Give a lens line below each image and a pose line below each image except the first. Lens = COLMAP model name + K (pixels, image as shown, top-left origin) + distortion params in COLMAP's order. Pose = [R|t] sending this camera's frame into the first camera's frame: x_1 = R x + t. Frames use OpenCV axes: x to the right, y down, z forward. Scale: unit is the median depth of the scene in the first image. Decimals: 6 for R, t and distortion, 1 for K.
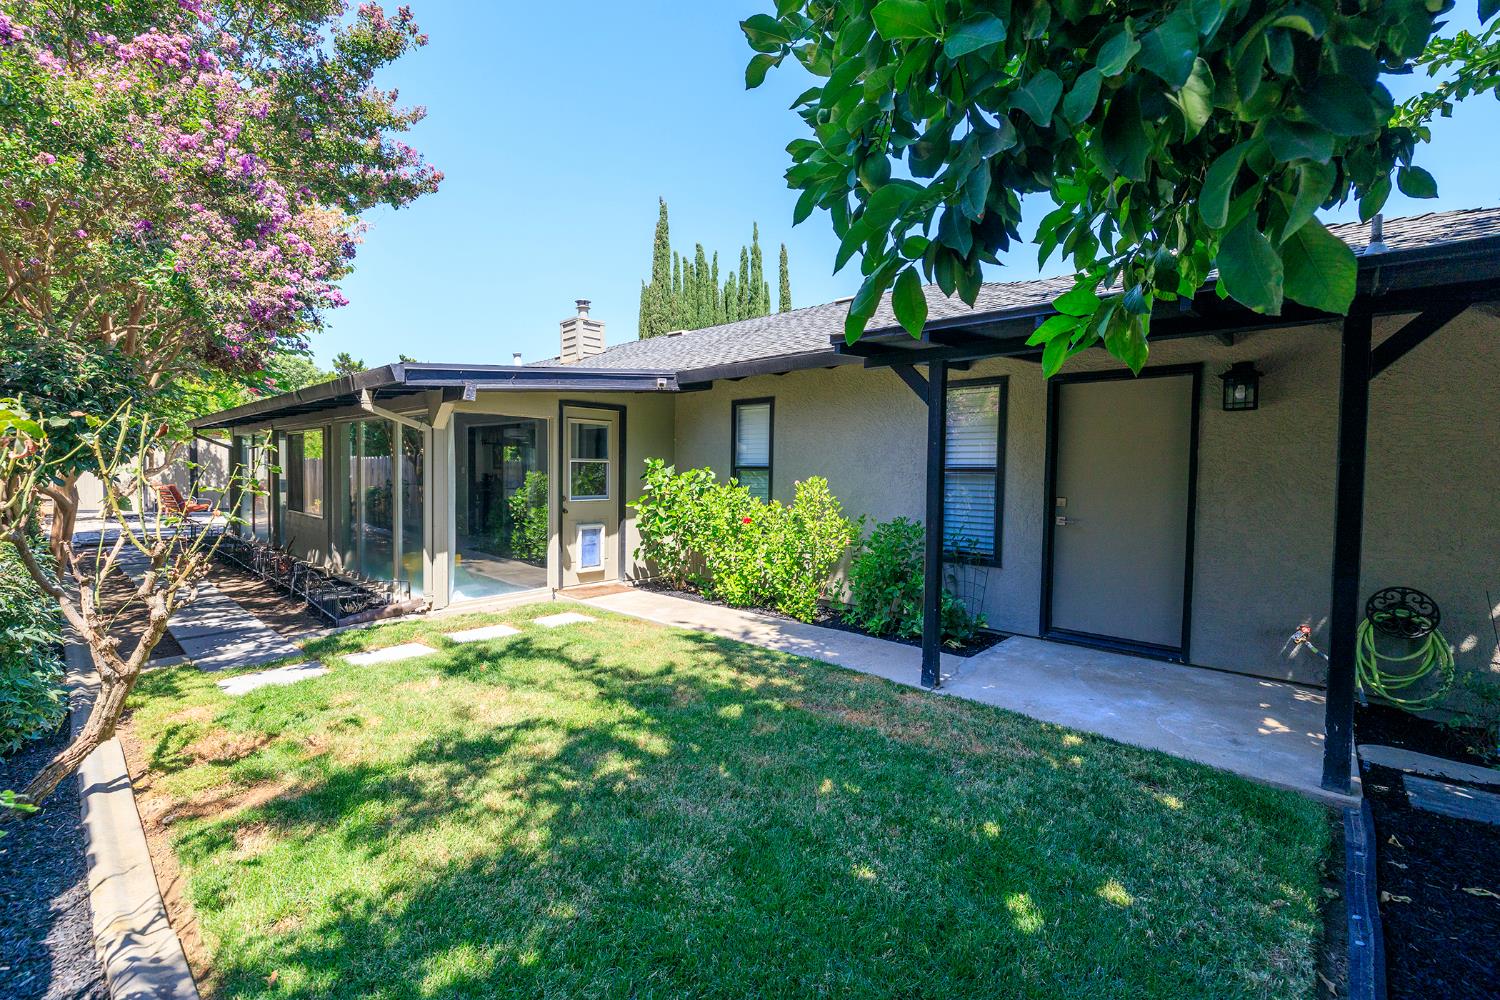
lens RADIAL K [[627.5, 0, 739.8], [0, 627.5, 498.4], [0, 0, 1]] dist [-0.000327, 0.000250]
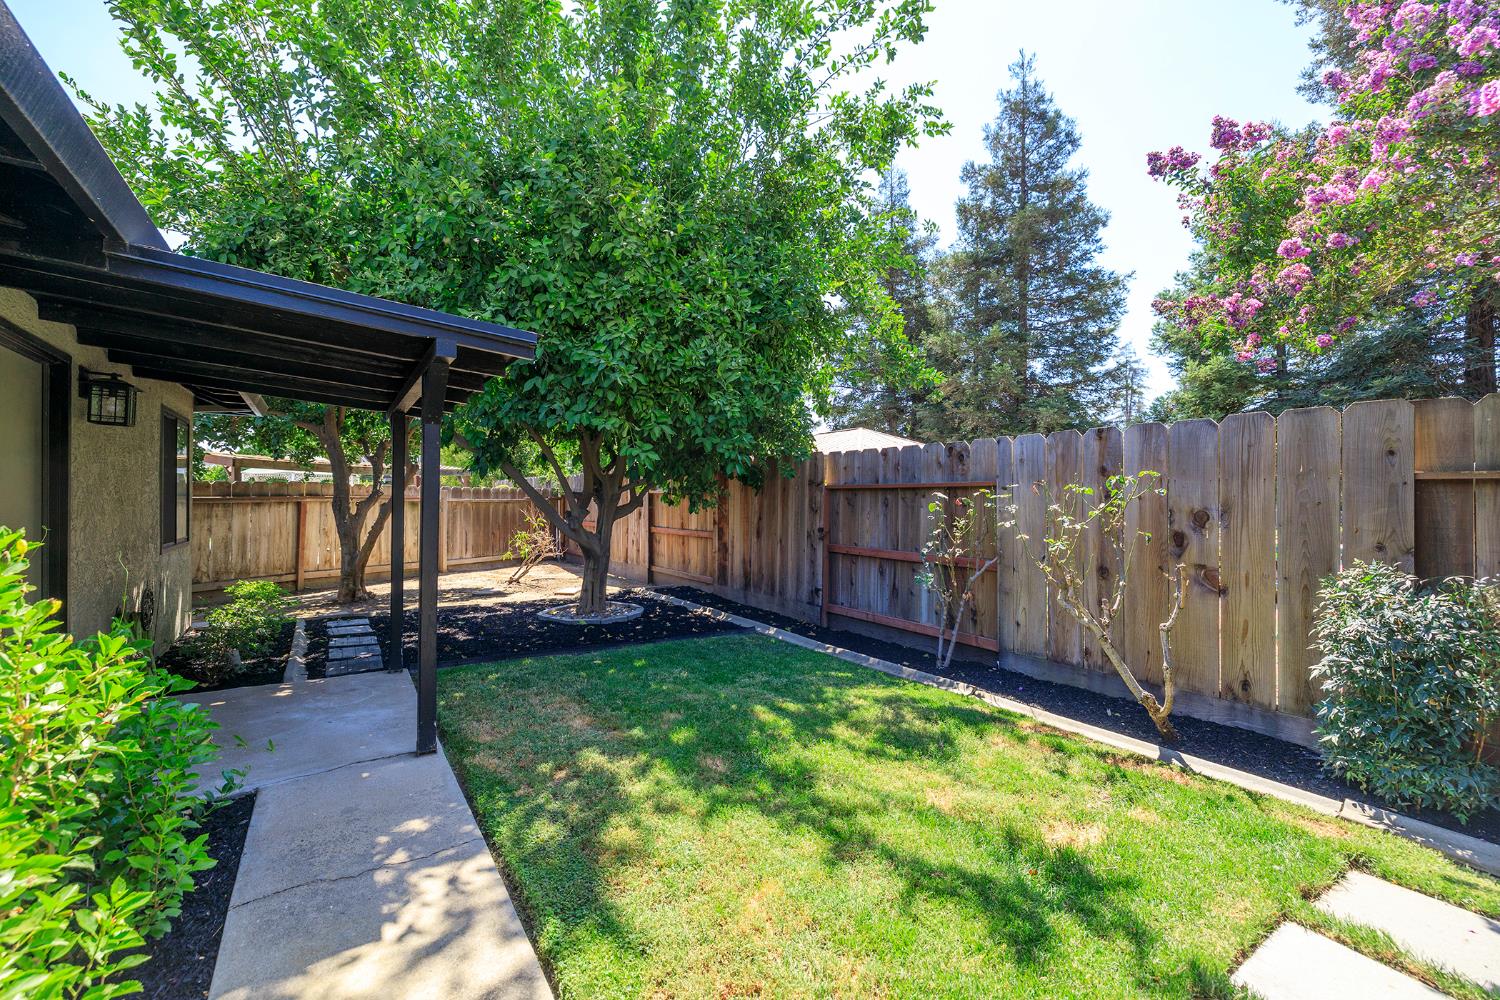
lens RADIAL K [[627.5, 0, 742.2], [0, 627.5, 493.7], [0, 0, 1]] dist [-0.000327, 0.000250]
pose [[-0.965485, -0.019812, 0.259703, -0.251434], [-0.010164, 0.999209, 0.038441, -0.069639], [-0.260259, 0.034474, -0.964923, 1.335612]]
